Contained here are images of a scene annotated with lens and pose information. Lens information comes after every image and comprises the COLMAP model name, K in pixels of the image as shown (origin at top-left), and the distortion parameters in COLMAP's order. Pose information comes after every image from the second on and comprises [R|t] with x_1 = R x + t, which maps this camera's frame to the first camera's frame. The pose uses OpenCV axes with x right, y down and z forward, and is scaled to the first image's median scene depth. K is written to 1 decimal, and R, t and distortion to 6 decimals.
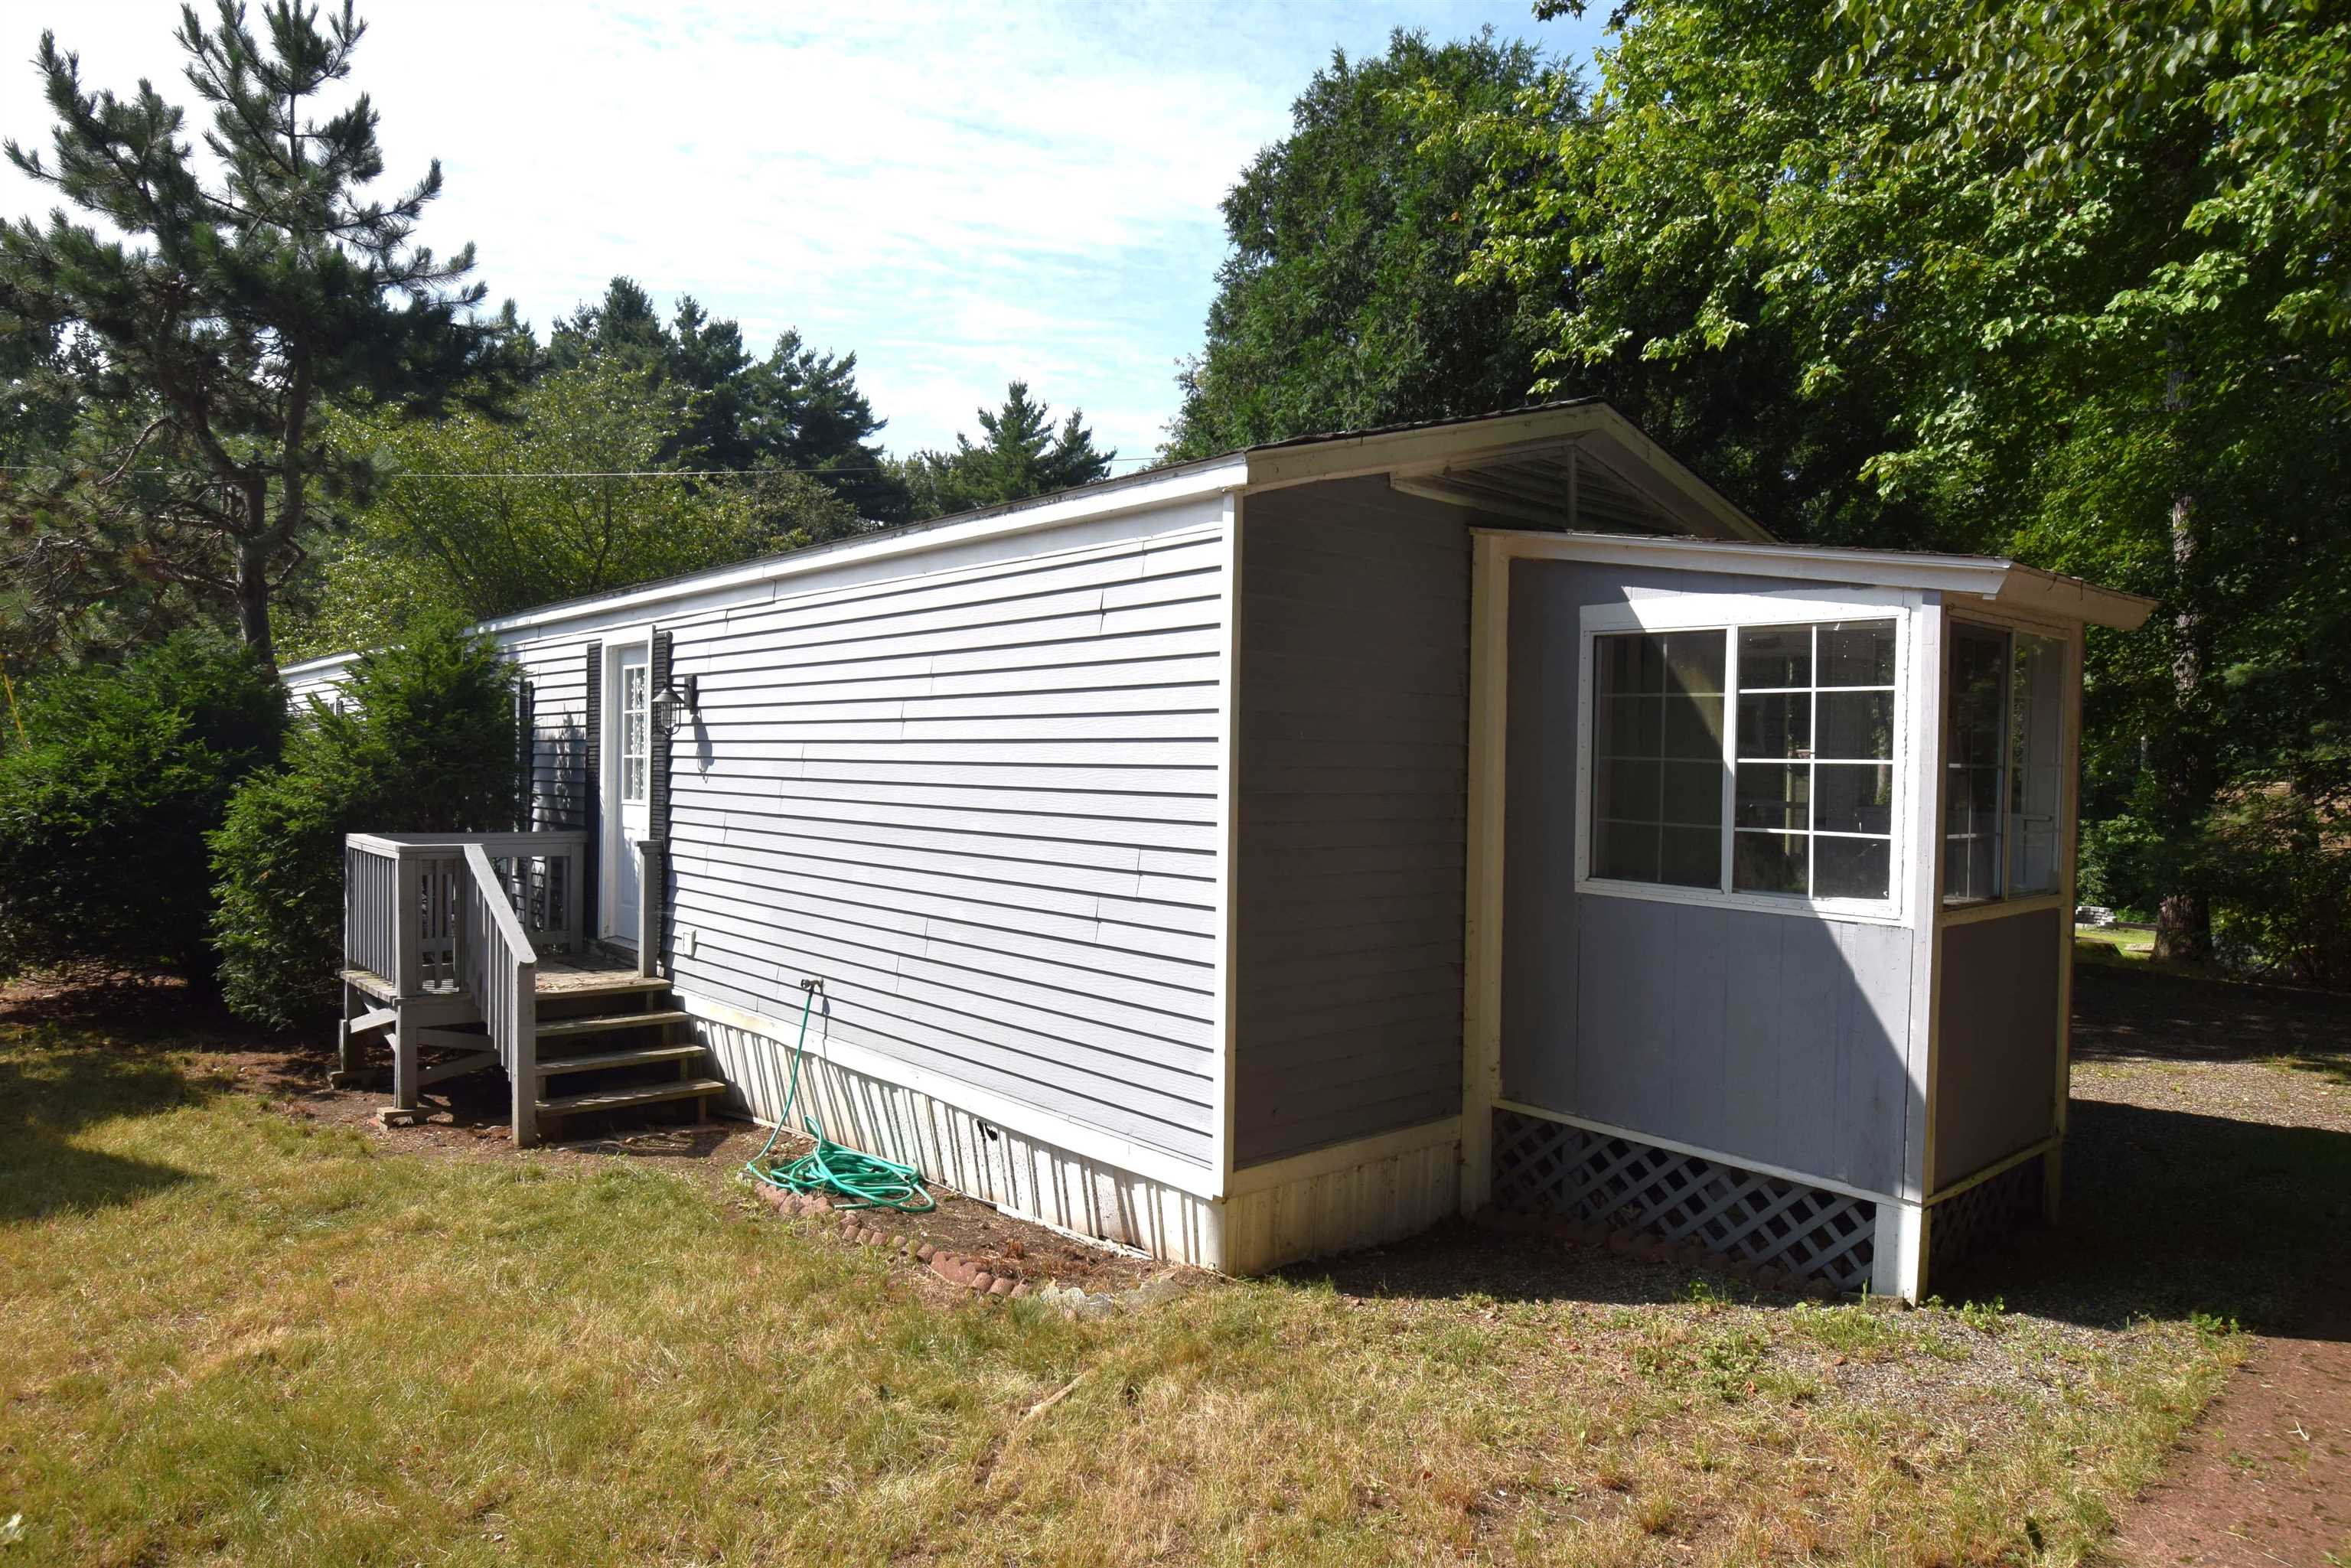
lens RADIAL K [[1373.2, 0, 1181.6], [0, 1373.2, 779.5], [0, 0, 1]] dist [0.007737, -0.020794]
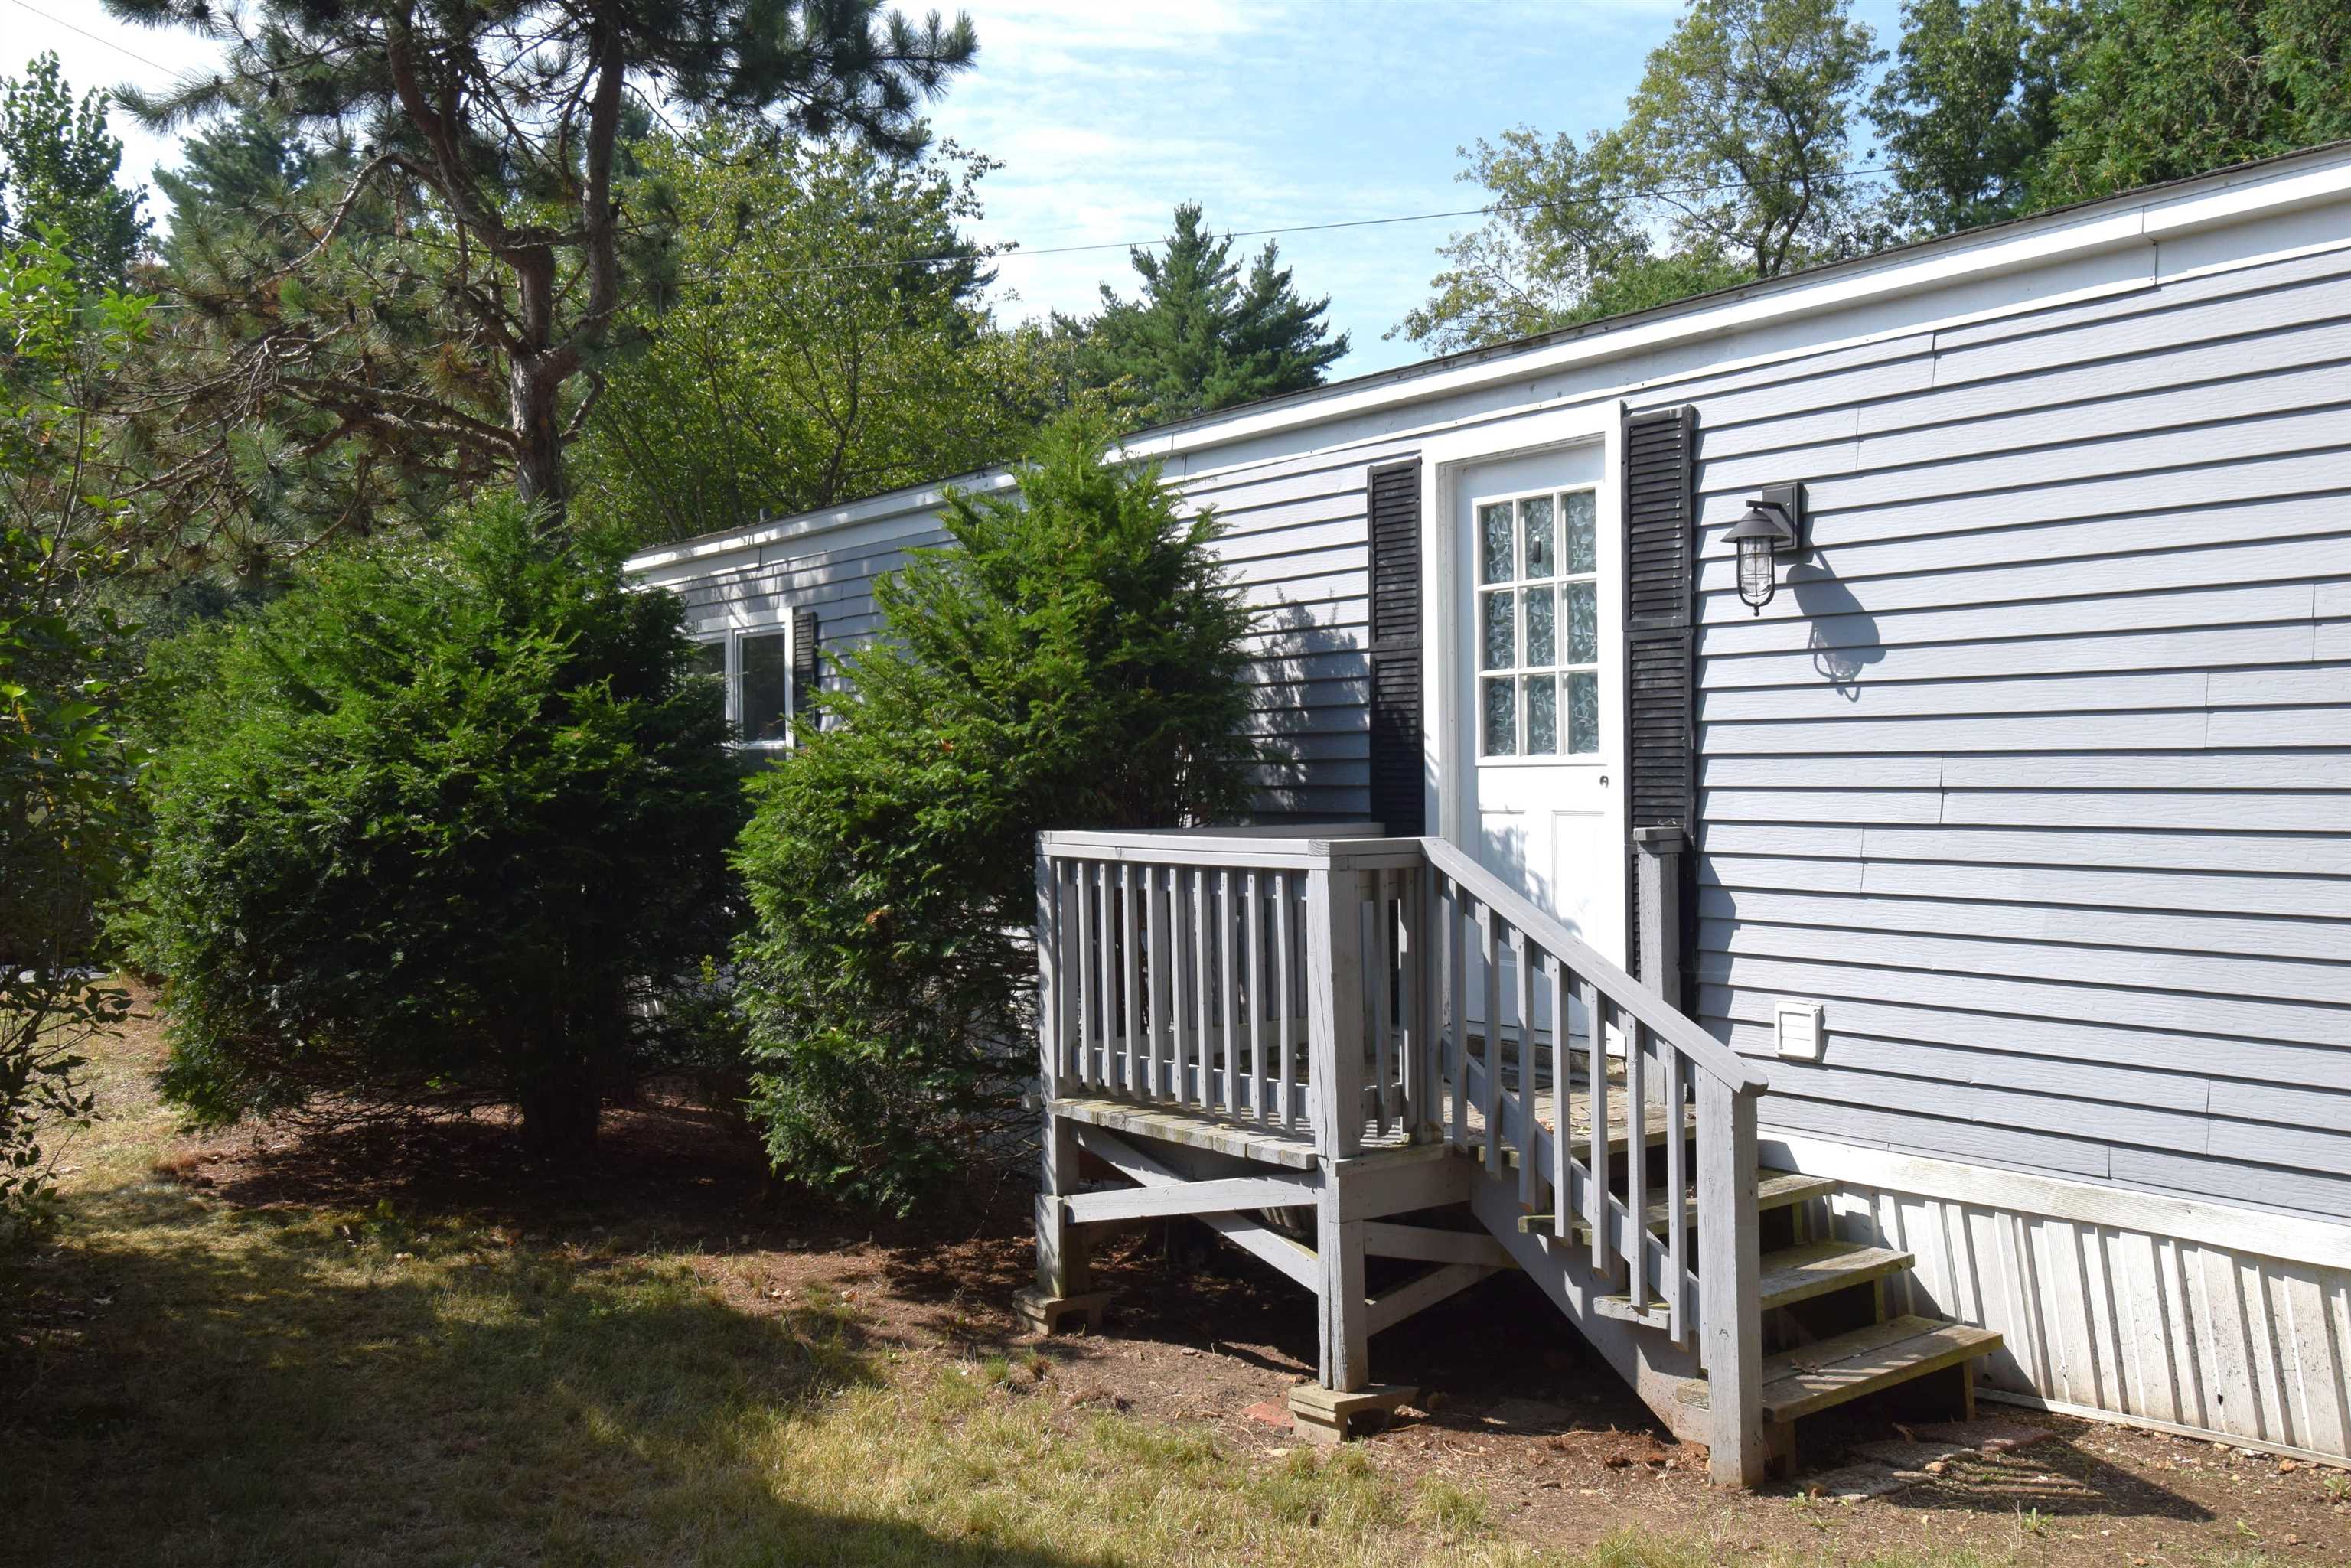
lens RADIAL K [[1941.8, 0, 1175.5], [0, 1941.8, 784.0], [0, 0, 1]] dist [0.005051, 0.000934]
pose [[0.996363, -0.028268, -0.080383, -0.442194], [0.028121, 0.999600, -0.002966, 0.022607], [0.080435, 0.000695, 0.996760, 0.249689]]
